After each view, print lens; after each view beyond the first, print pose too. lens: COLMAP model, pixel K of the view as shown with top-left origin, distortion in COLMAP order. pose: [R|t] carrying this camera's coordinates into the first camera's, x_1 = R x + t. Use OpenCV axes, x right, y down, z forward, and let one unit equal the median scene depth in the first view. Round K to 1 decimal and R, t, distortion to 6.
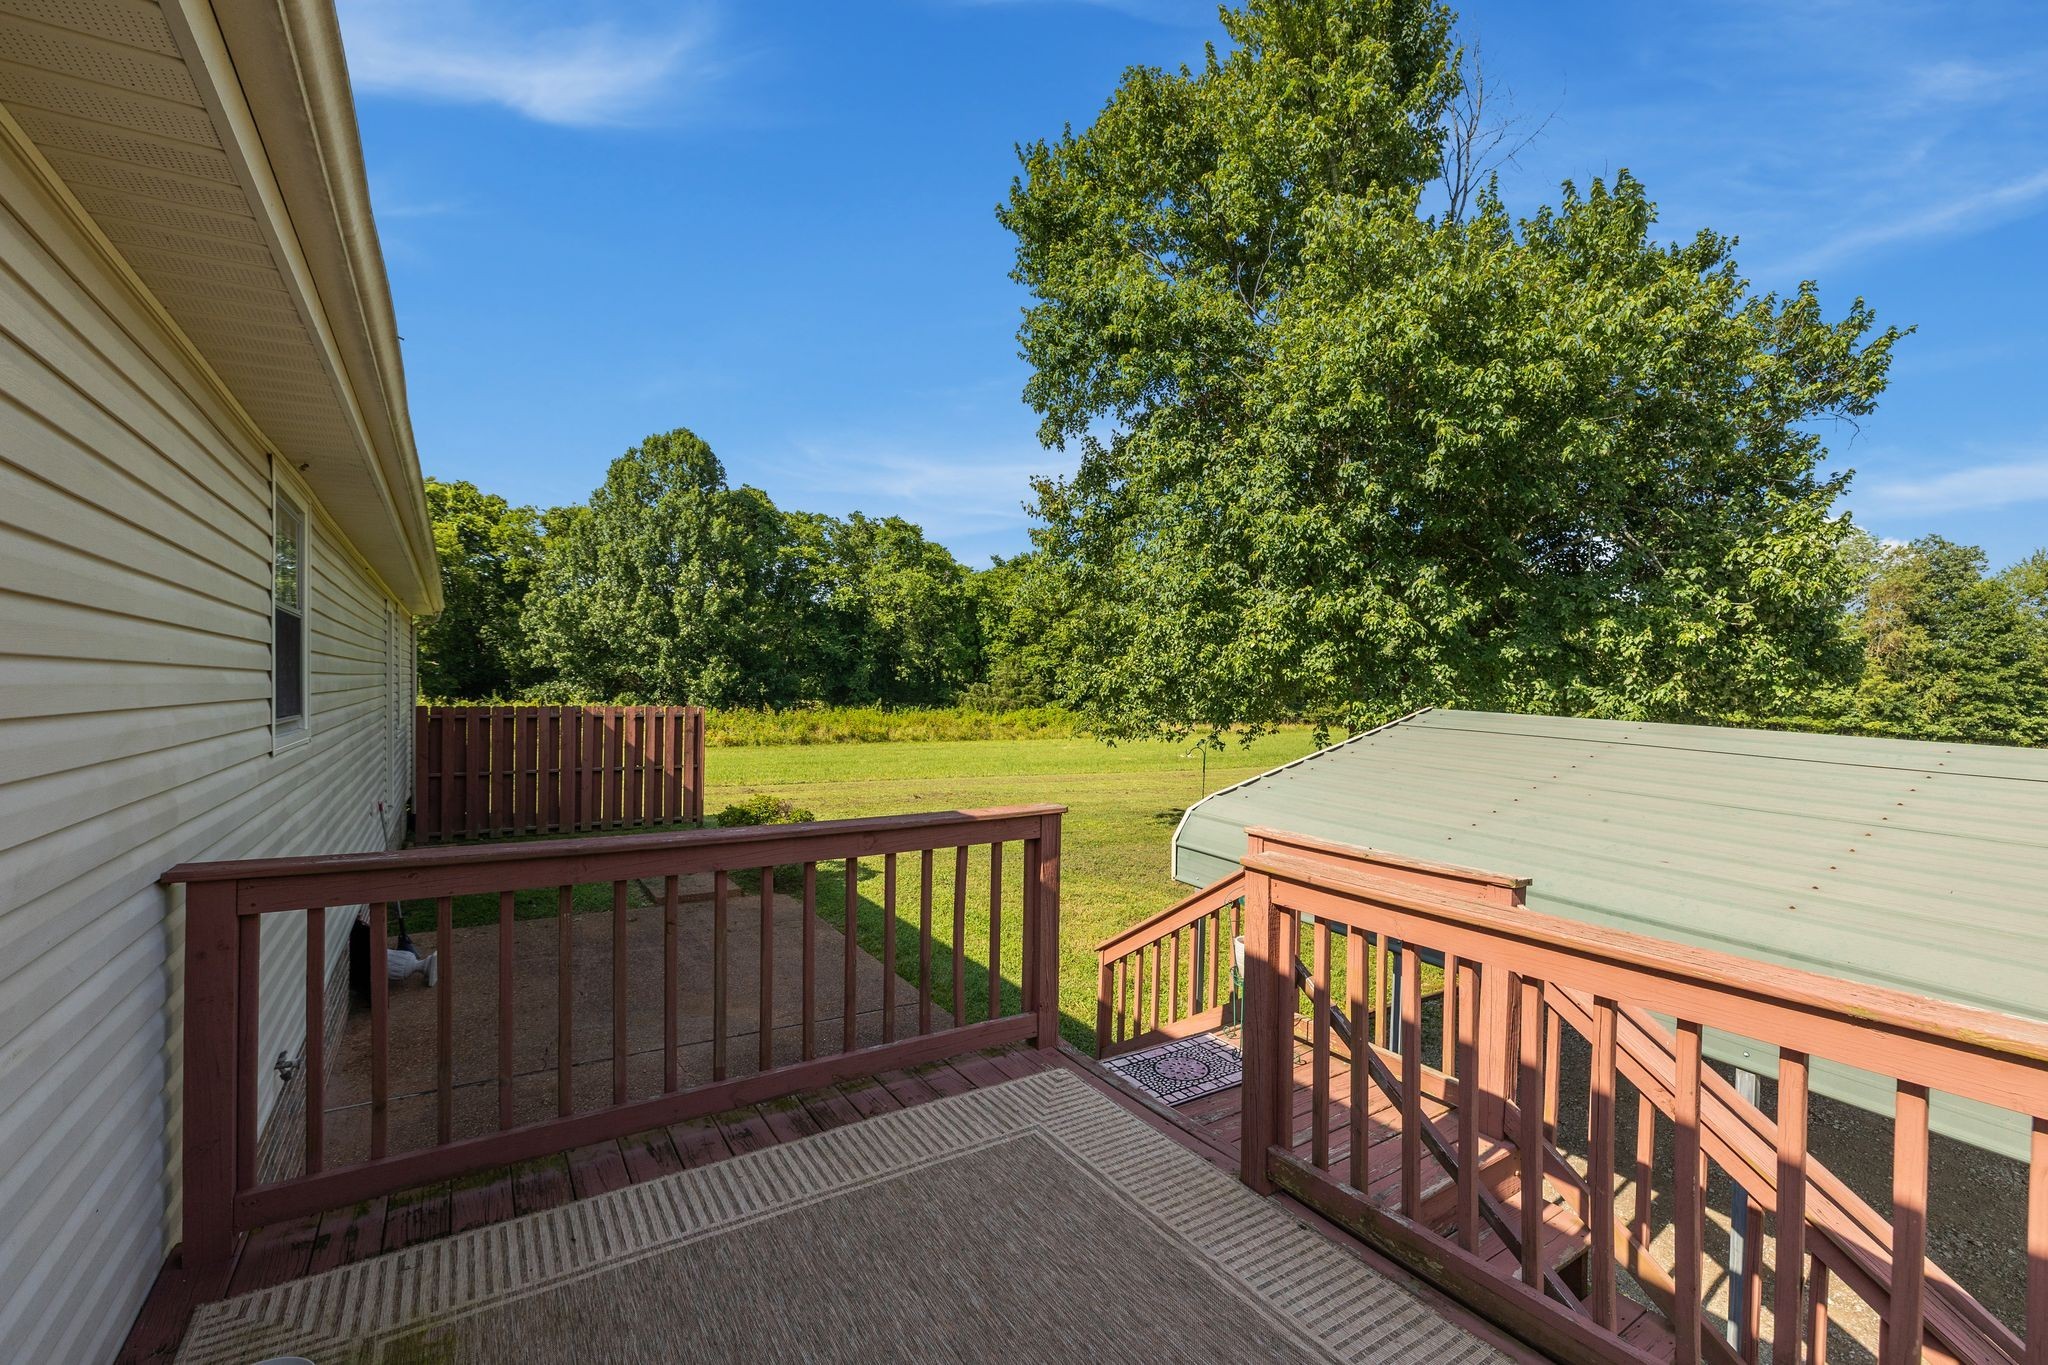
lens RADIAL K [[874.6, 0, 1027.9], [0, 874.6, 695.2], [0, 0, 1]] dist [0.000150, -0.000133]
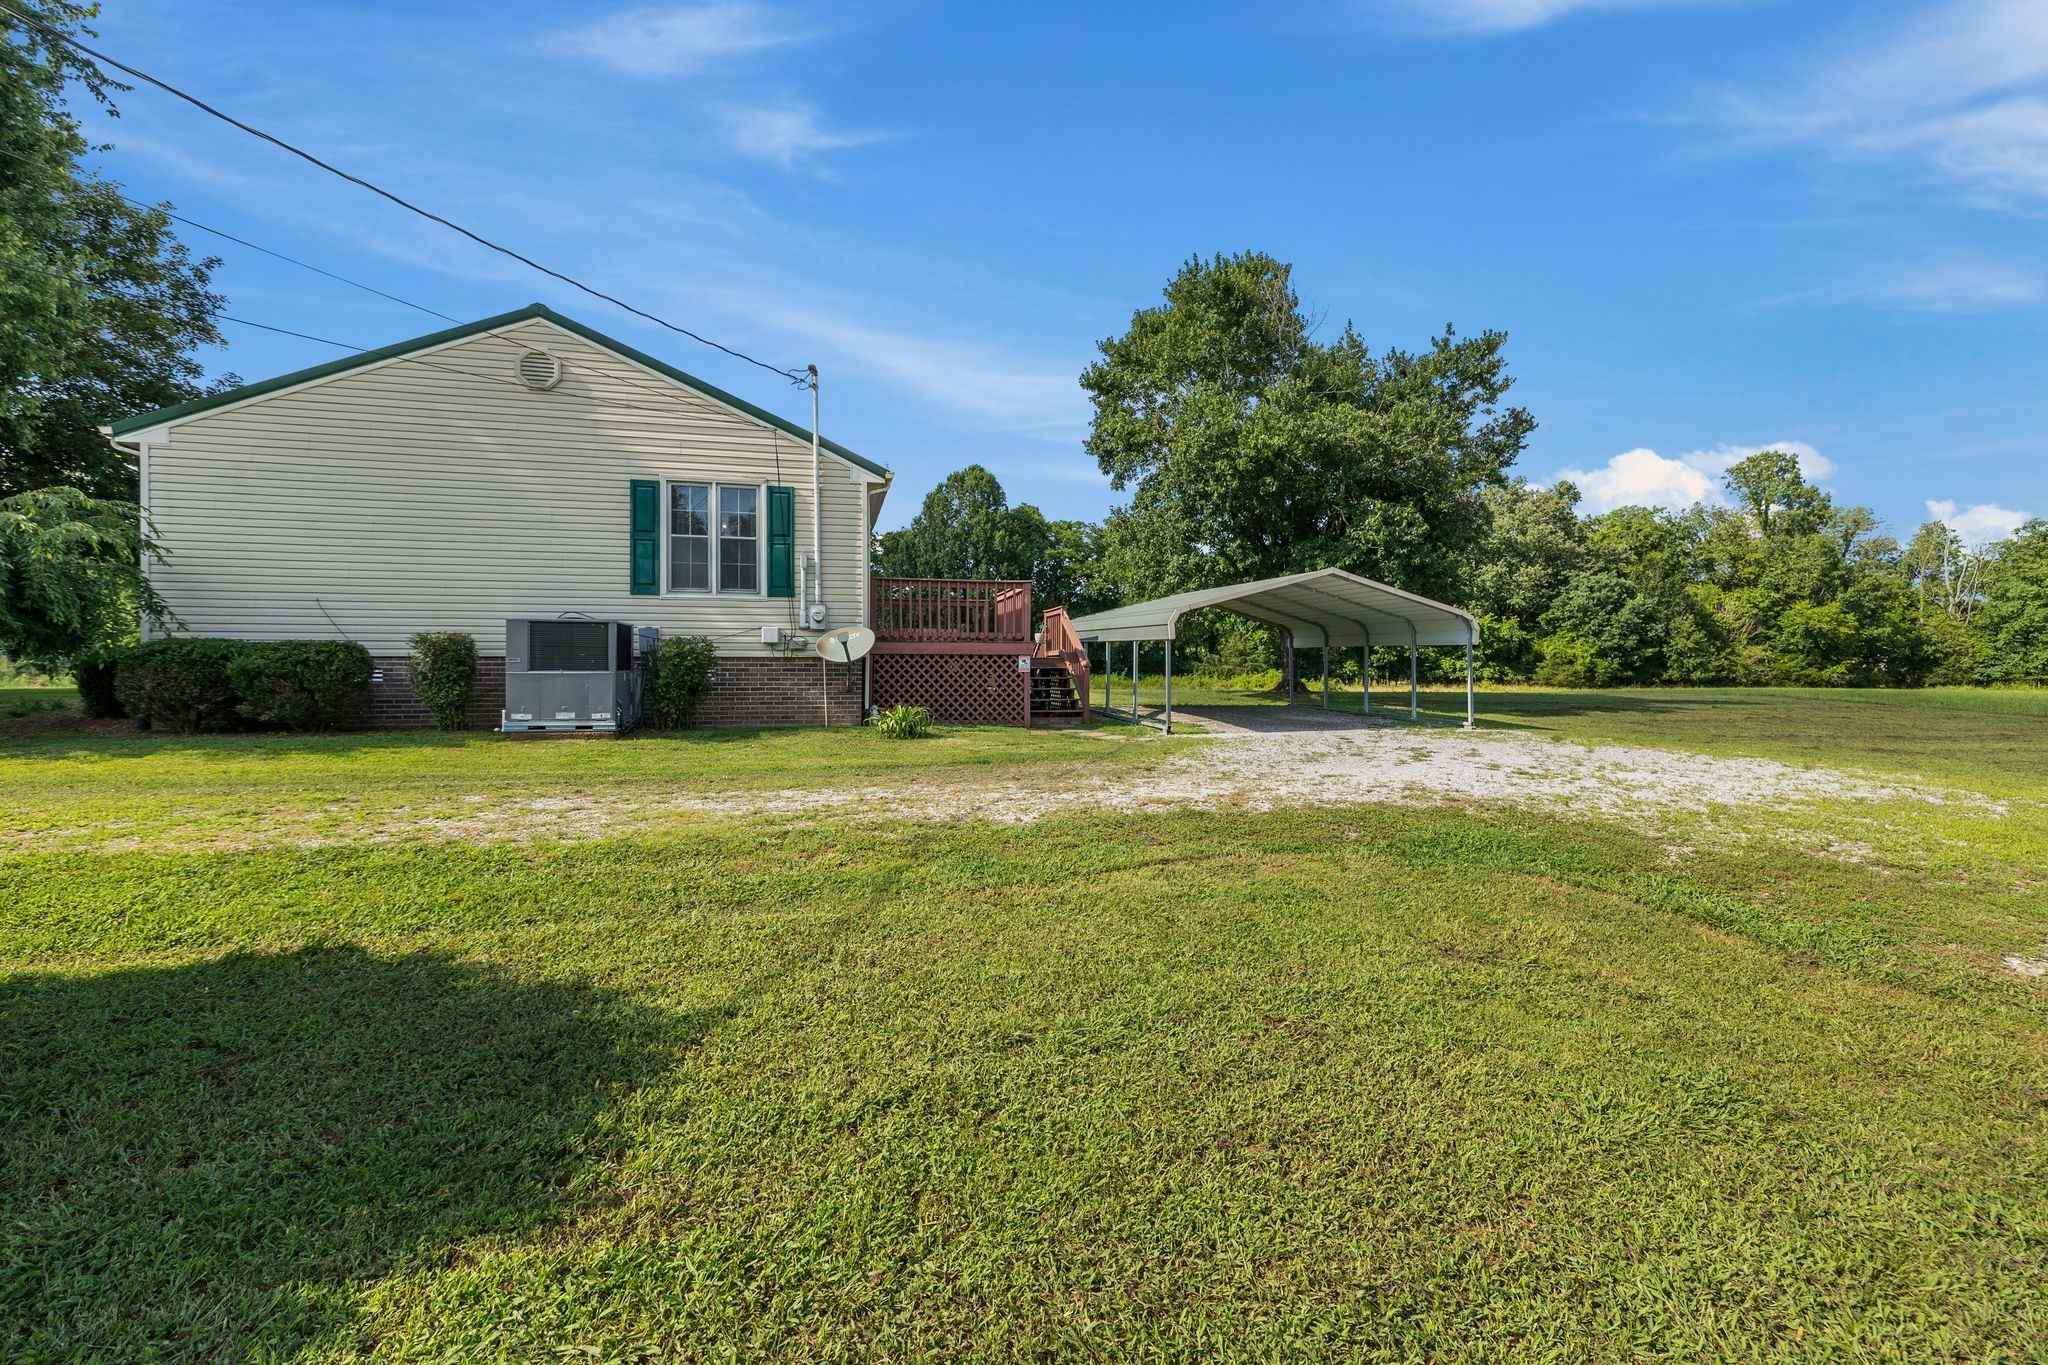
lens RADIAL K [[874.6, 0, 1029.2], [0, 874.6, 681.1], [0, 0, 1]] dist [0.000150, -0.000133]
pose [[0.943227, -0.016648, -0.331730, 0.114771], [0.012924, 0.999826, -0.013428, 0.038818], [0.331896, 0.008378, 0.943279, -0.213593]]
